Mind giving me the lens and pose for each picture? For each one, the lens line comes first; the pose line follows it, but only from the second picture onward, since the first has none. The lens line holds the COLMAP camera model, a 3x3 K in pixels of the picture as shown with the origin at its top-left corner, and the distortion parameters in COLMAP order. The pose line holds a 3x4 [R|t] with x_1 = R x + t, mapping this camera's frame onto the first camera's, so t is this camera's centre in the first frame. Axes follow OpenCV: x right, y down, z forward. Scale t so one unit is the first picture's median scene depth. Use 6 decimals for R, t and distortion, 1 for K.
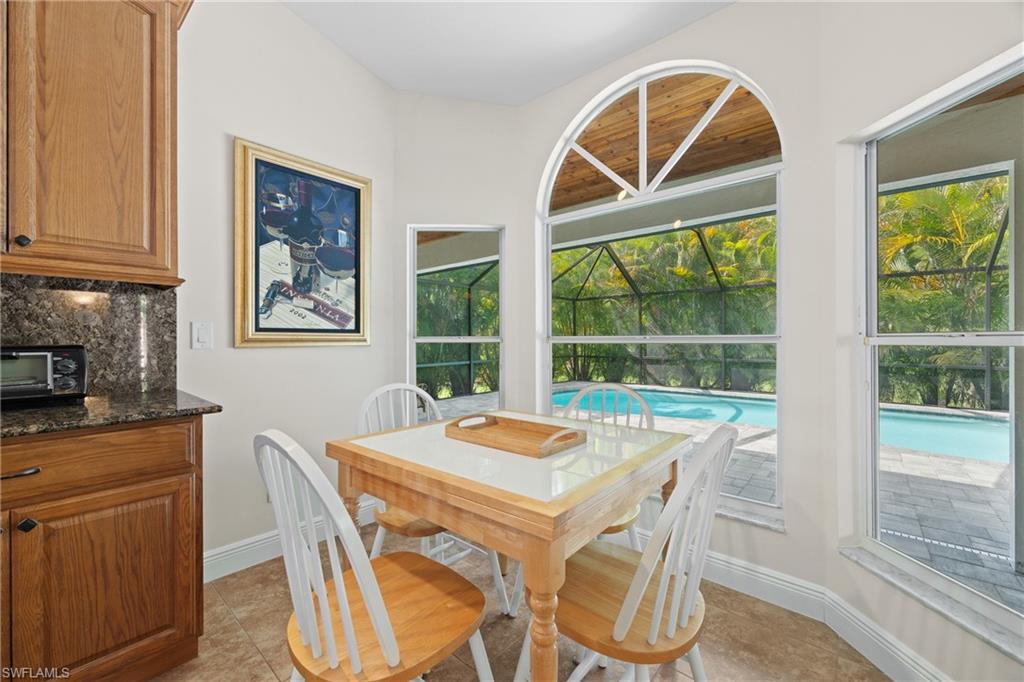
lens RADIAL K [[410.0, 0, 510.0], [0, 410.0, 339.1], [0, 0, 1]] dist [-0.002290, 0.000932]
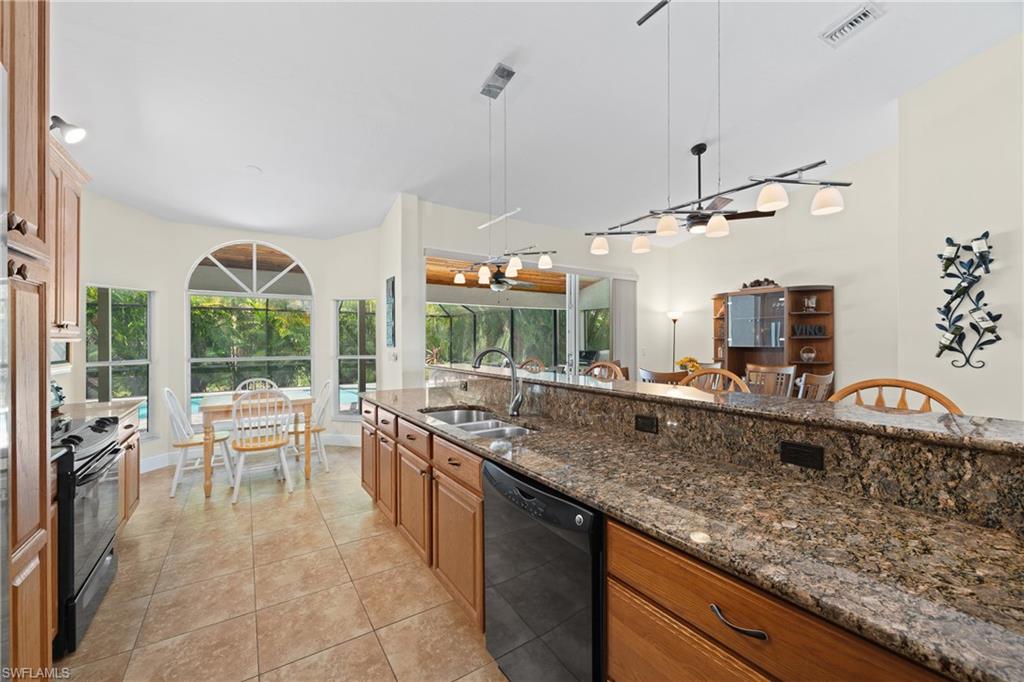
lens RADIAL K [[410.0, 0, 507.1], [0, 410.0, 338.0], [0, 0, 1]] dist [-0.002290, 0.000932]
pose [[0.275878, 0.007105, 0.961166, -1.314239], [0.002633, 0.999963, -0.008147, -0.083469], [-0.961189, 0.004779, 0.275849, -0.850744]]
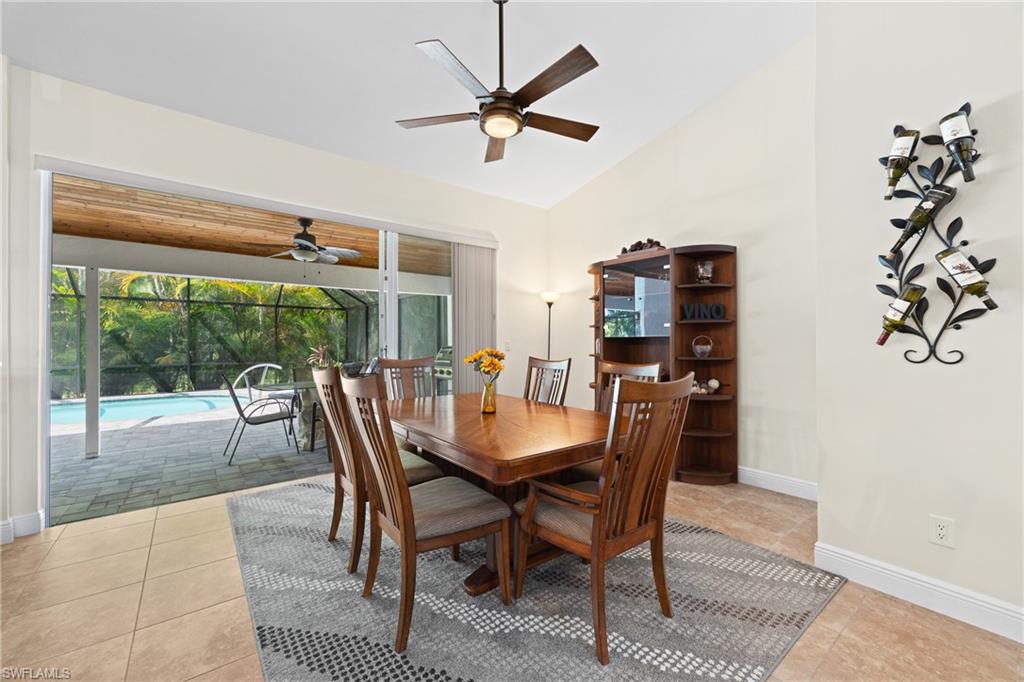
lens RADIAL K [[410.0, 0, 509.7], [0, 410.0, 337.8], [0, 0, 1]] dist [-0.002290, 0.000932]
pose [[0.188839, 0.011012, 0.981946, -0.392063], [0.001808, 0.999932, -0.011561, -0.027874], [-0.982006, 0.003959, 0.188806, -1.373261]]
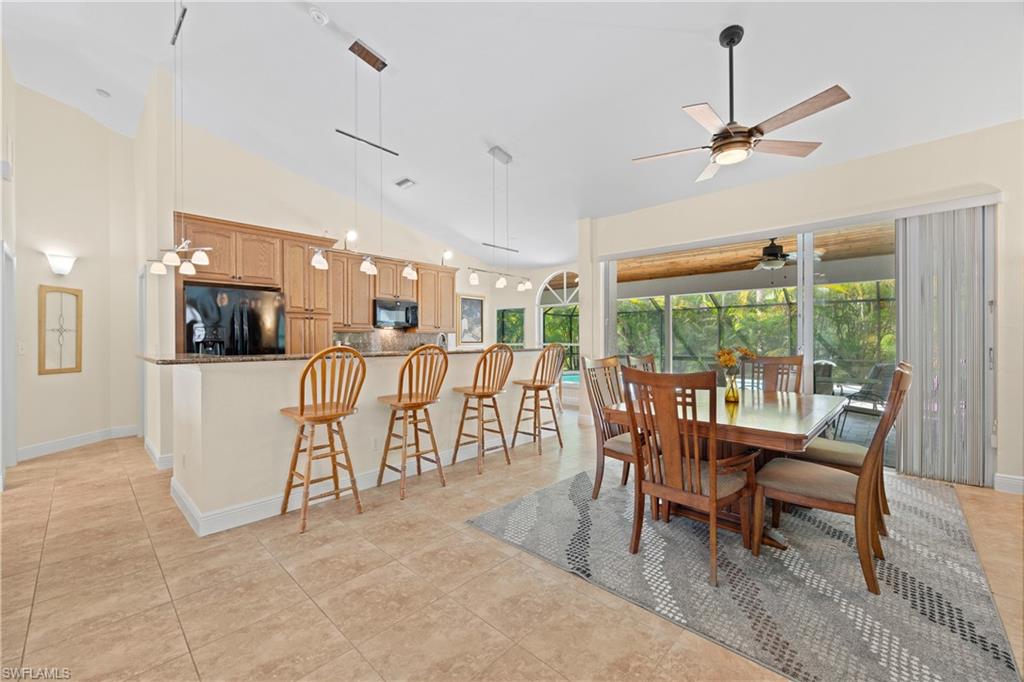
lens RADIAL K [[410.0, 0, 512.1], [0, 410.0, 331.8], [0, 0, 1]] dist [-0.002290, 0.000932]
pose [[0.999212, -0.002883, -0.039590, 0.007157], [0.002128, 0.999815, -0.019106, -0.037794], [0.039638, 0.019006, 0.999033, -2.355155]]
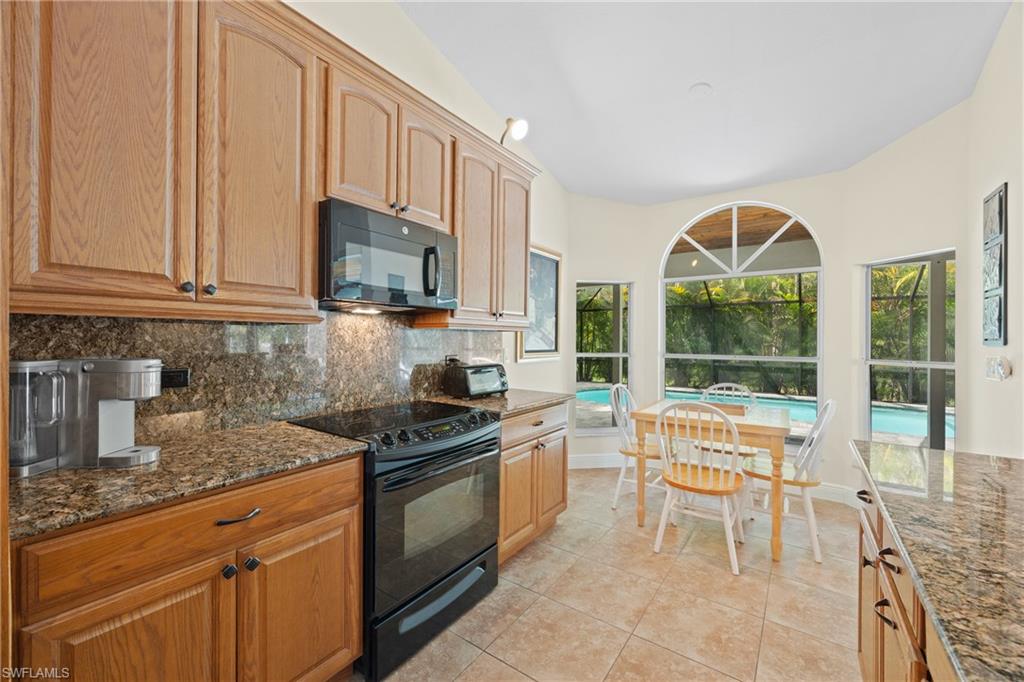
lens RADIAL K [[410.0, 0, 509.1], [0, 410.0, 338.3], [0, 0, 1]] dist [-0.002290, 0.000932]
pose [[0.995629, 0.009116, 0.092954, -0.700807], [-0.008876, 0.999956, -0.002998, -0.060511], [-0.092977, 0.002160, 0.995666, -0.555789]]
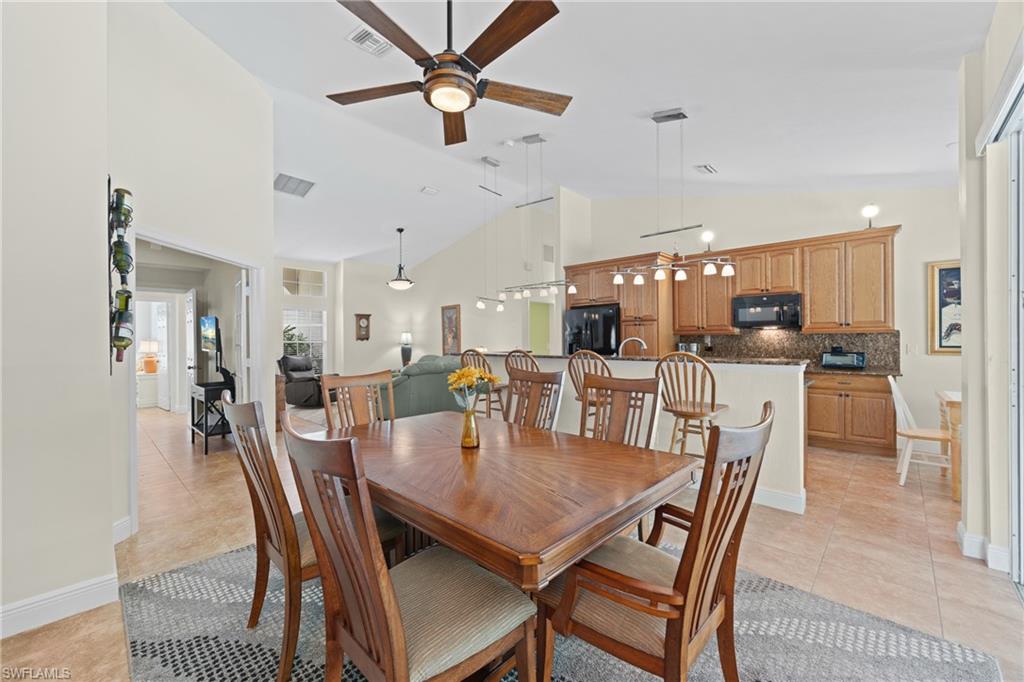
lens RADIAL K [[410.0, 0, 503.0], [0, 410.0, 340.6], [0, 0, 1]] dist [-0.002290, 0.000932]
pose [[-0.045876, 0.001840, -0.998945, 1.408789], [0.003778, 0.999991, 0.001668, -0.057690], [0.998940, -0.003698, -0.045882, -1.036170]]
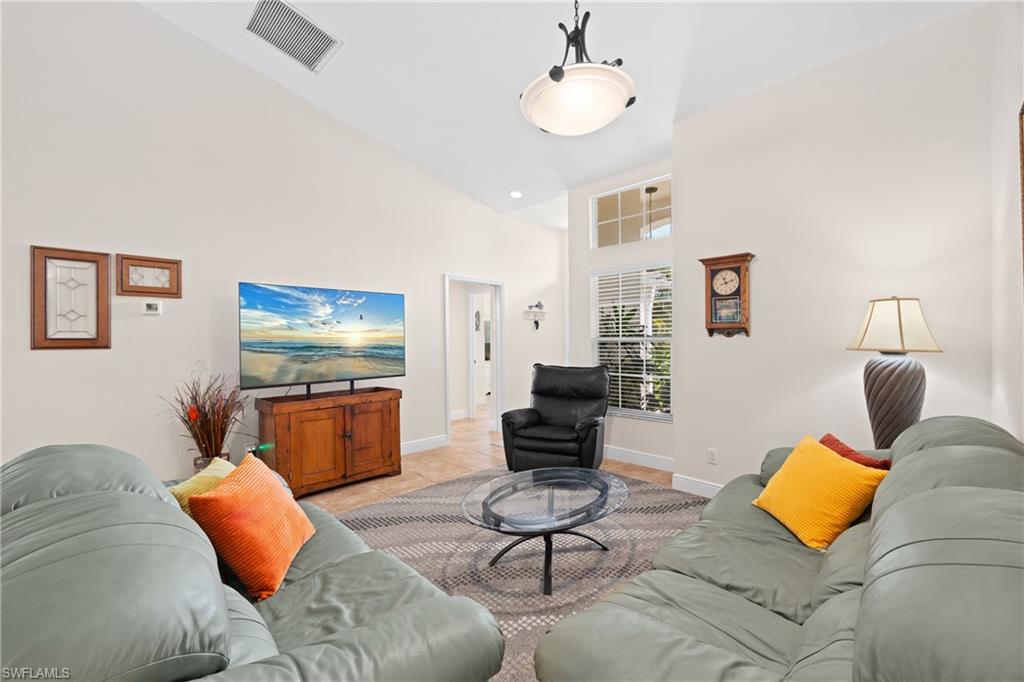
lens RADIAL K [[410.0, 0, 516.4], [0, 410.0, 341.0], [0, 0, 1]] dist [-0.002290, 0.000932]
pose [[-0.998020, 0.009033, 0.062248, -1.812301], [0.009749, 0.999890, 0.011198, -0.064012], [-0.062140, 0.011783, -0.997998, -1.218788]]
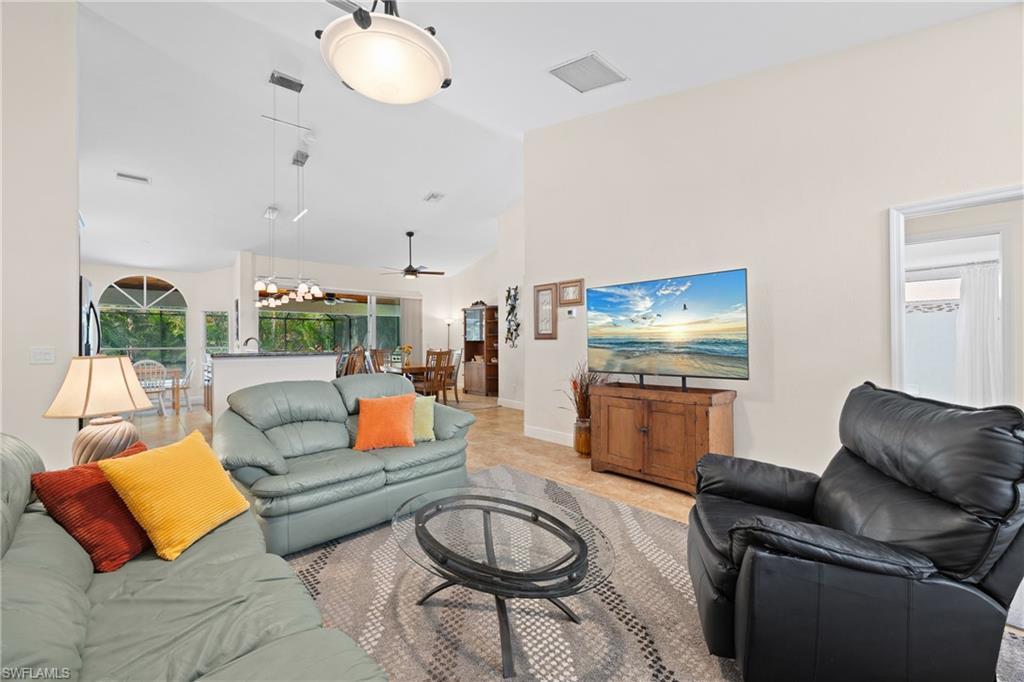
lens RADIAL K [[410.0, 0, 509.8], [0, 410.0, 340.5], [0, 0, 1]] dist [-0.002290, 0.000932]
pose [[0.118263, 0.004686, 0.992971, -2.590717], [0.006279, 0.999965, -0.005467, -0.026092], [-0.992962, 0.006881, 0.118230, -2.344492]]
